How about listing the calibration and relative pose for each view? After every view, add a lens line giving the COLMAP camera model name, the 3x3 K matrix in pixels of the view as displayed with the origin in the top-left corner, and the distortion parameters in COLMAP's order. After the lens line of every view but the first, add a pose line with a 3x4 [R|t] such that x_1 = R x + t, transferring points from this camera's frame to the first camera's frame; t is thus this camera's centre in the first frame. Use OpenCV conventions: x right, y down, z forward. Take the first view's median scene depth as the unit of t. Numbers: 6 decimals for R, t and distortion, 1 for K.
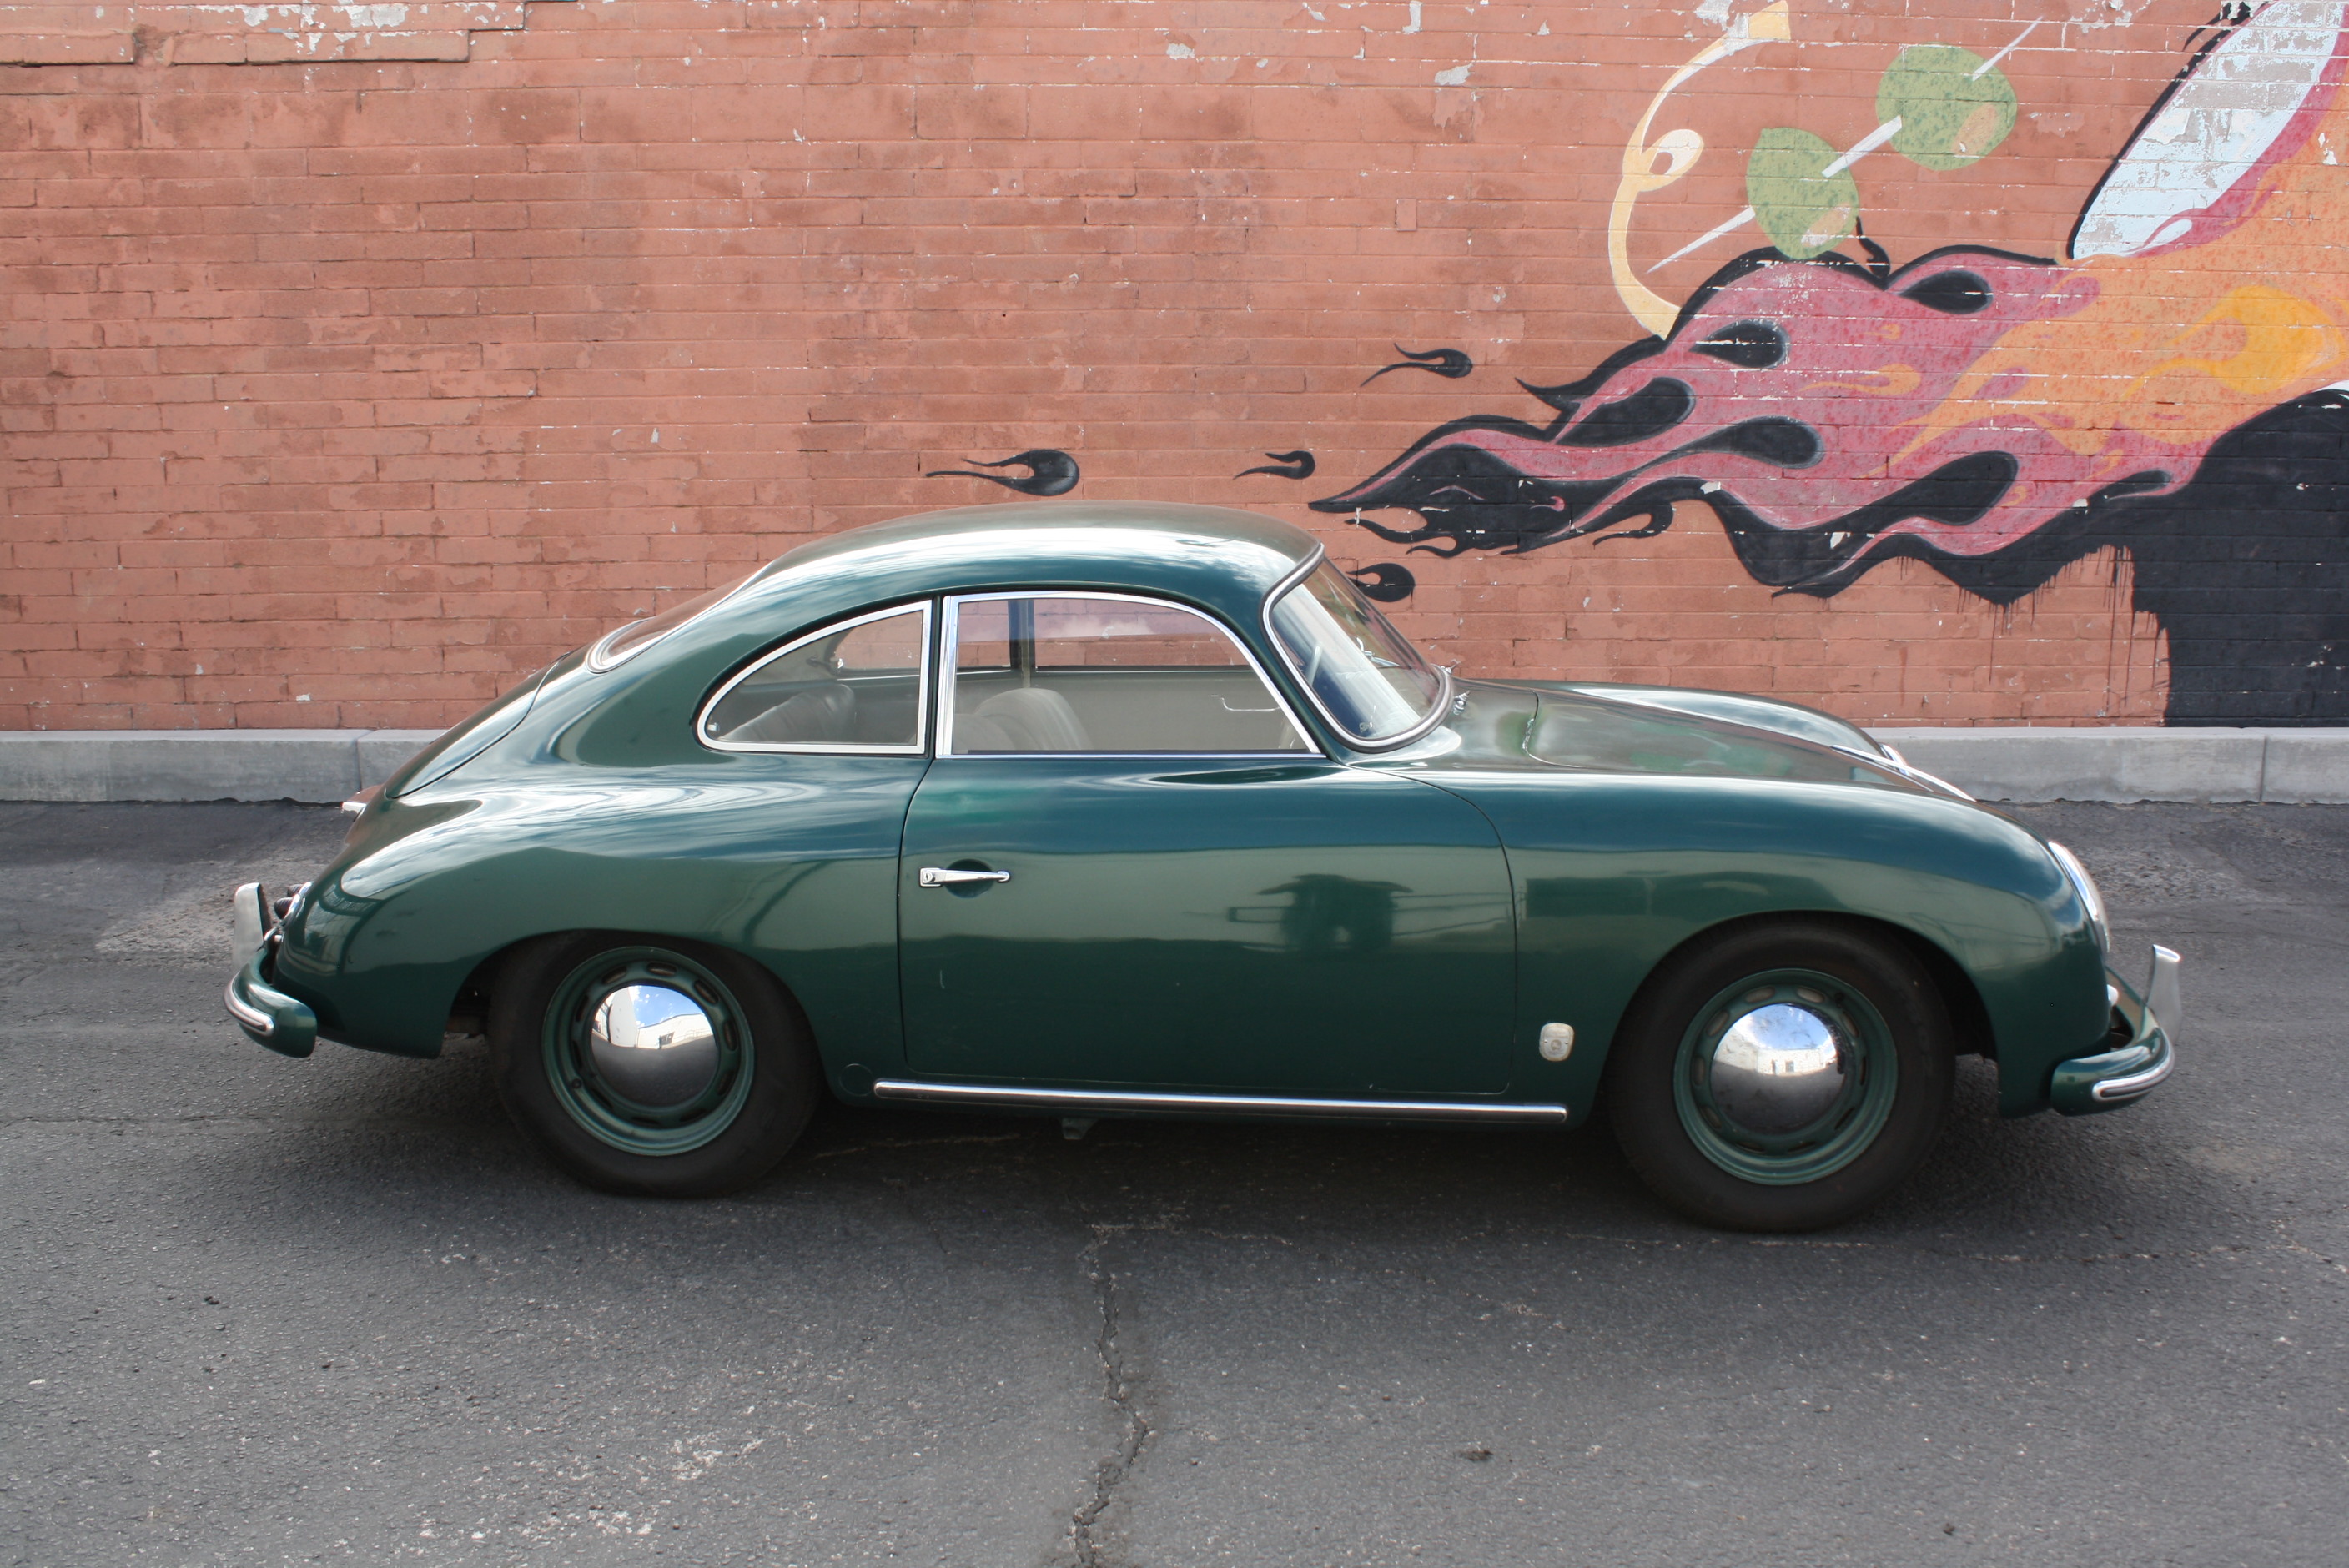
lens RADIAL K [[2153.9, 0, 1203.4], [0, 2153.9, 770.6], [0, 0, 1]] dist [-0.155590, 0.155401]
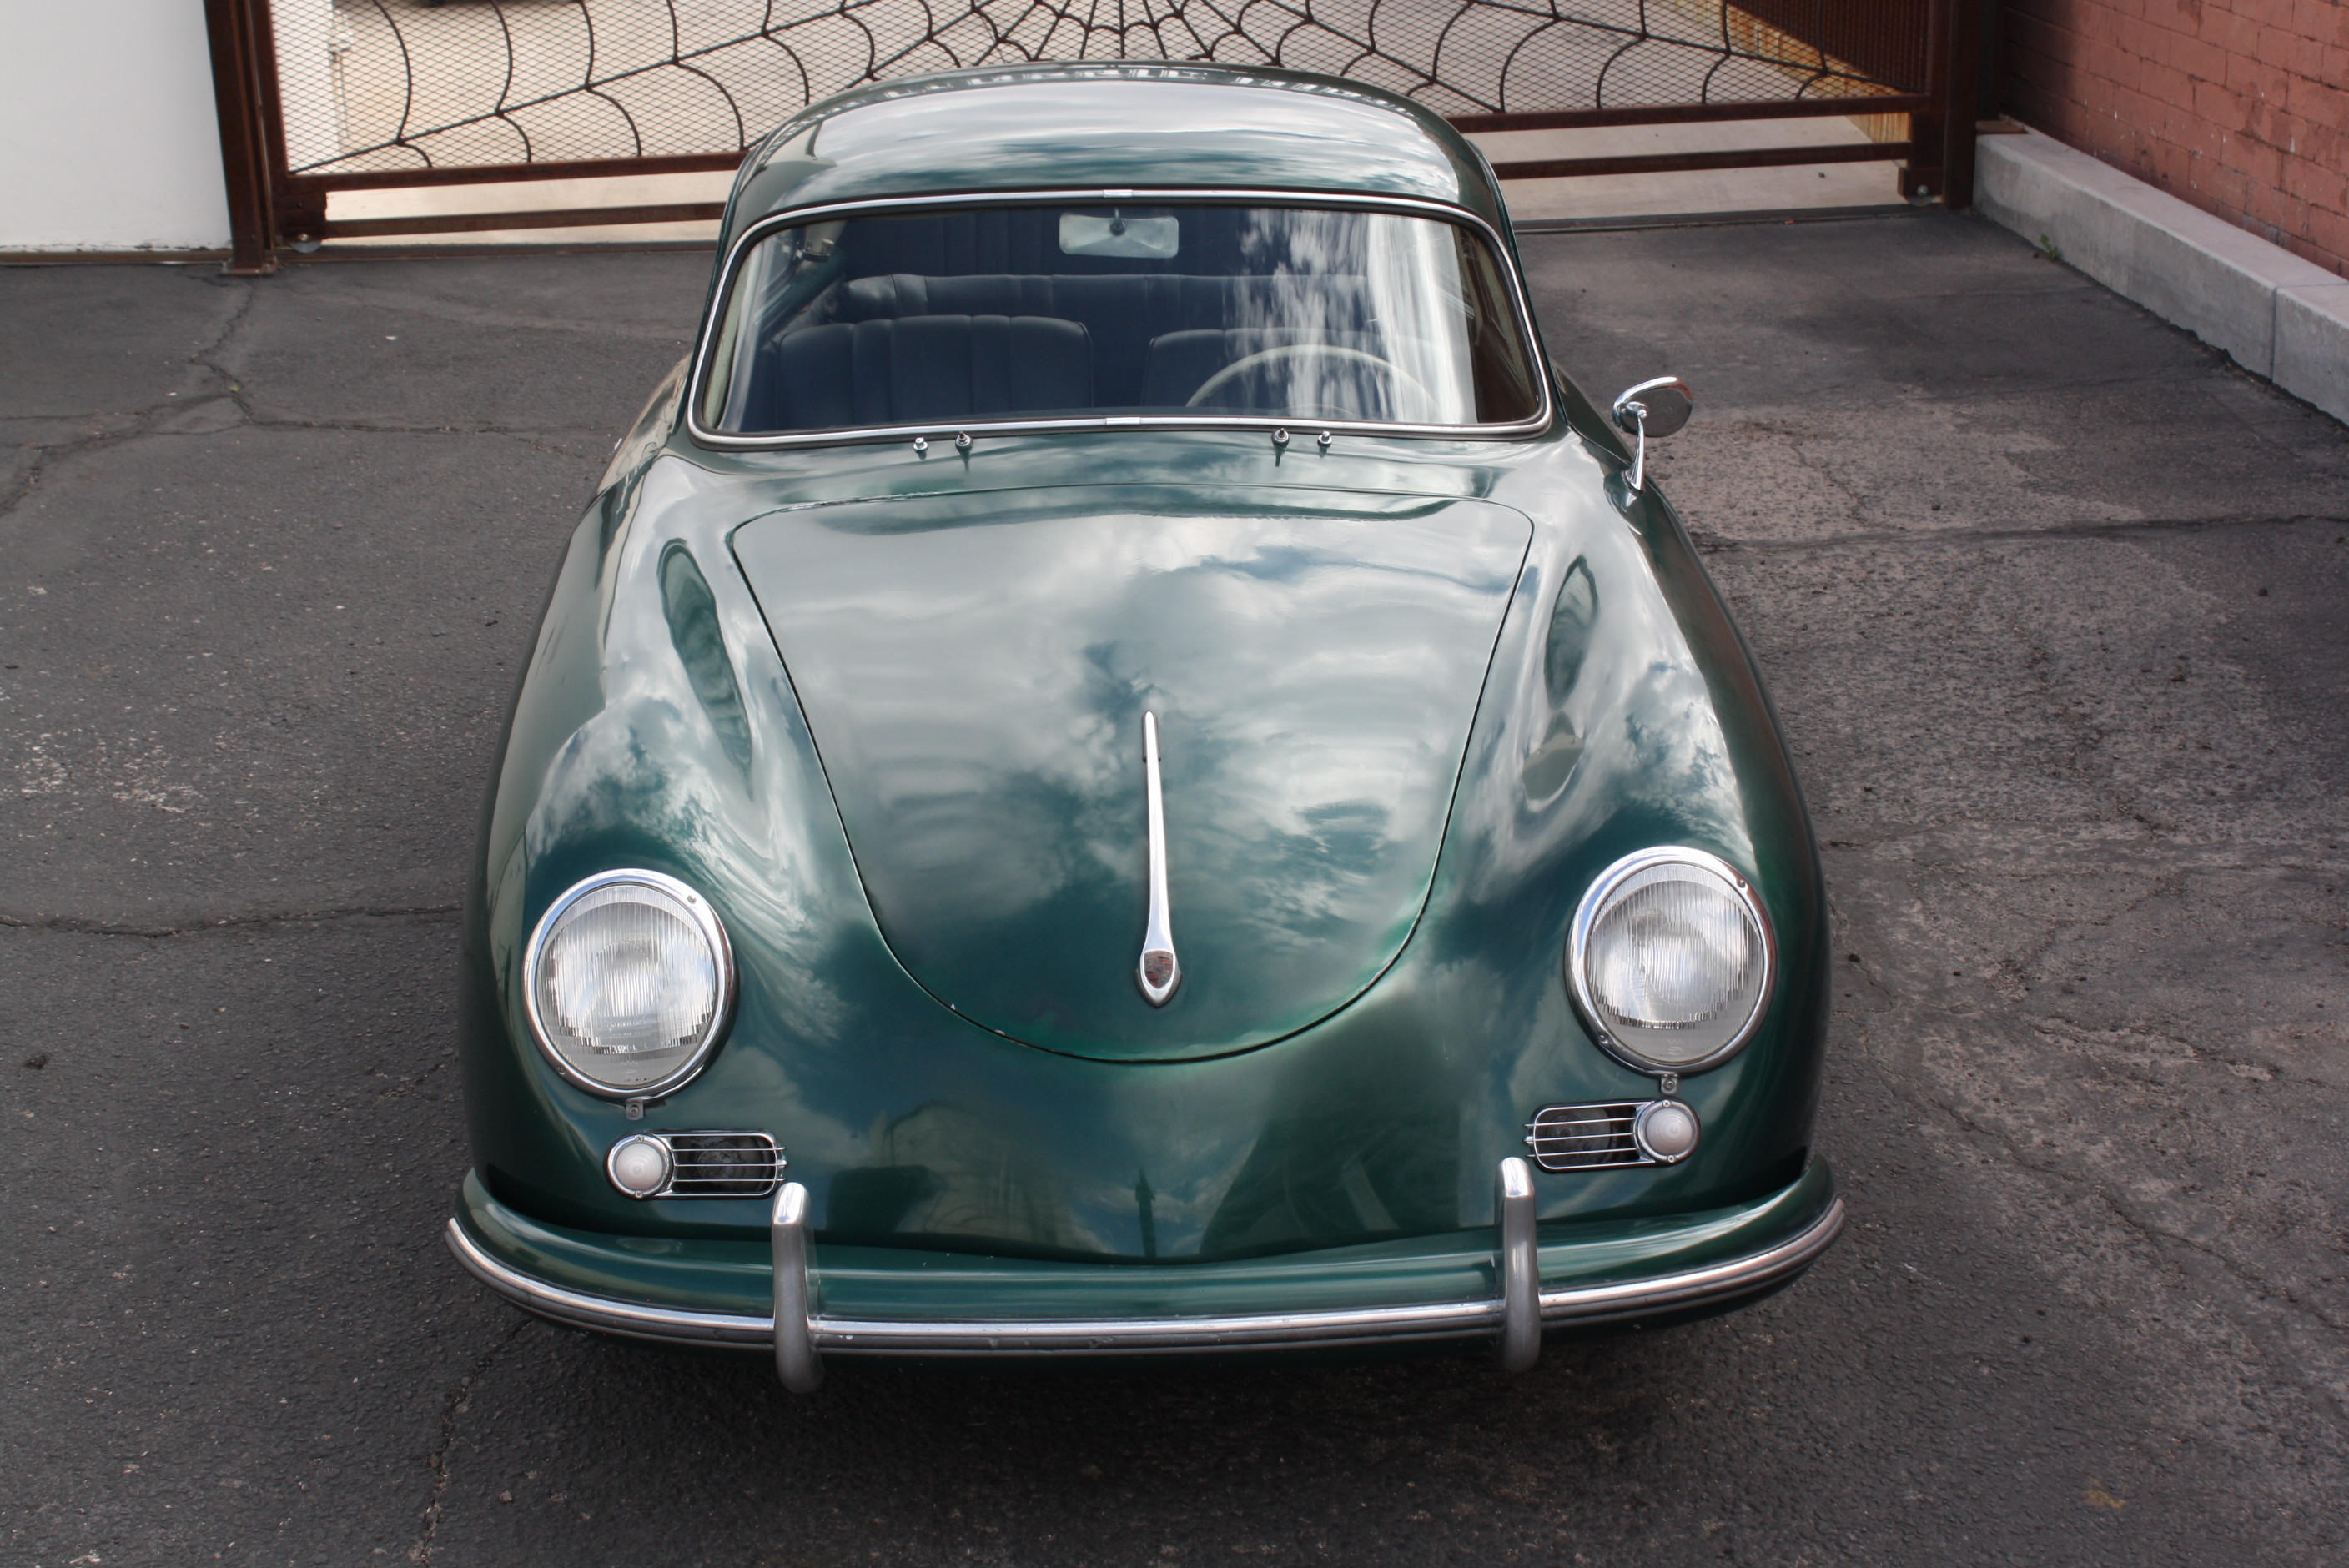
lens RADIAL K [[3646.7, 0, 1174.5], [0, 3646.7, 784.0], [0, 0, 1]] dist [-0.026569, 0.059987]
pose [[0.081467, 0.332087, -0.939724, 0.682657], [-0.165872, 0.934227, 0.315764, -0.168067], [0.982776, 0.130149, 0.131193, 0.504147]]
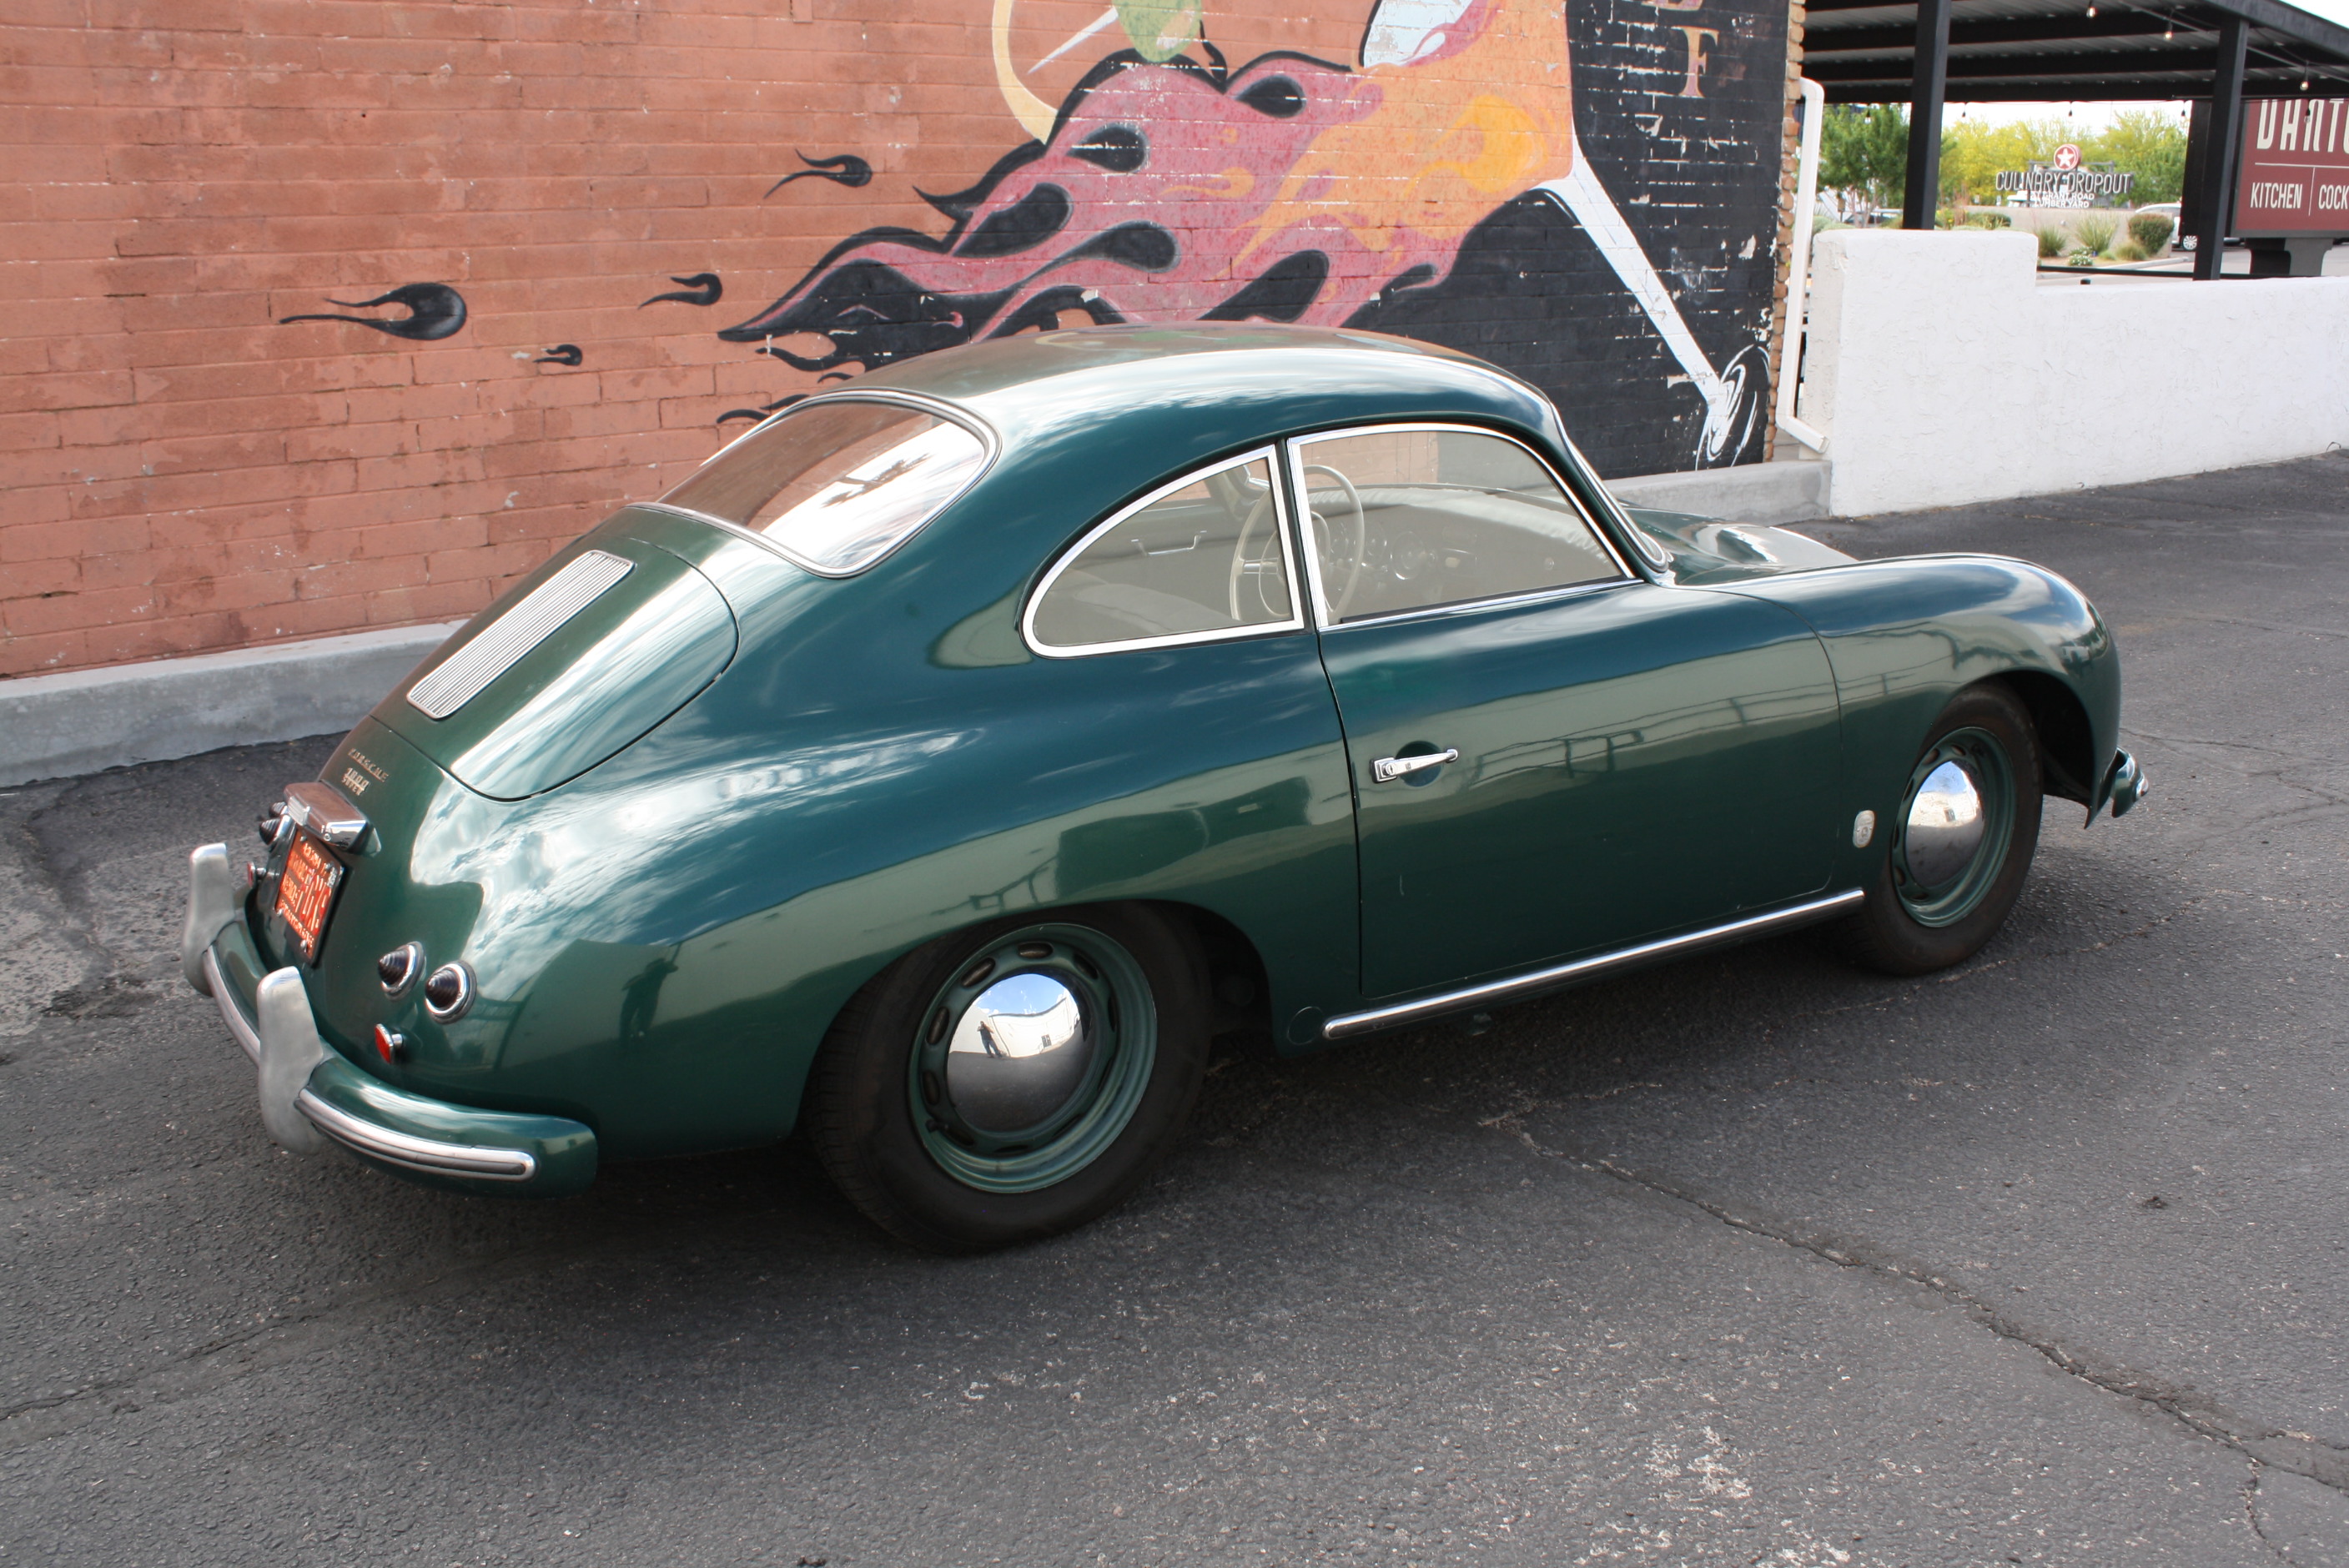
lens RADIAL K [[2115.3, 0, 1187.9], [0, 2115.3, 764.0], [0, 0, 1]] dist [-0.157599, 0.158416]
pose [[0.801914, -0.158951, 0.575906, -0.320579], [0.111078, 0.986818, 0.117693, -0.028861], [-0.587022, -0.030409, 0.809000, 0.185637]]
